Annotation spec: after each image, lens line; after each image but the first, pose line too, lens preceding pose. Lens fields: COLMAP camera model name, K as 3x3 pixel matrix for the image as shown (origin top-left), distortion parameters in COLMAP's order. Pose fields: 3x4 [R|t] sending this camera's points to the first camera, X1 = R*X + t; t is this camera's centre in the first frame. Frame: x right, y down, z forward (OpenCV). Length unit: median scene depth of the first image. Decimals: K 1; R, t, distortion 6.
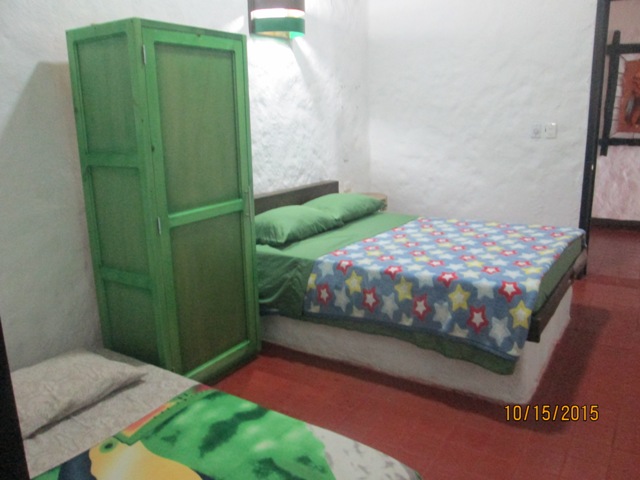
lens RADIAL K [[525.0, 0, 315.8], [0, 525.0, 237.5], [0, 0, 1]] dist [-0.053367, 0.023898]
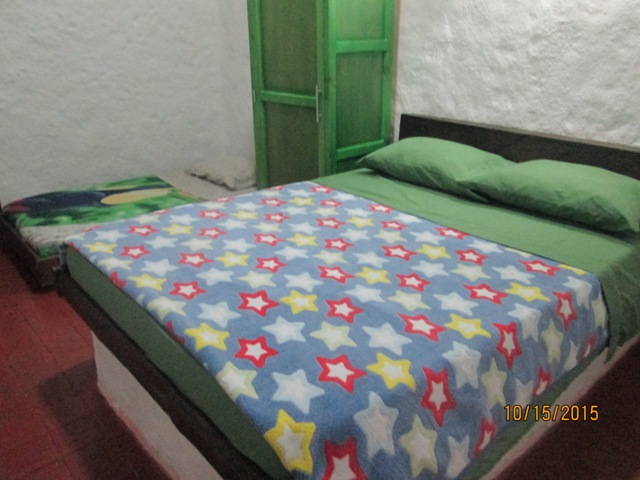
lens RADIAL K [[525.0, 0, 315.8], [0, 525.0, 237.5], [0, 0, 1]] dist [-0.053367, 0.023898]
pose [[-0.251887, 0.382156, -0.889106, 0.622374], [-0.208515, 0.875719, 0.435475, -0.199943], [0.945026, 0.295083, -0.140897, 0.890746]]
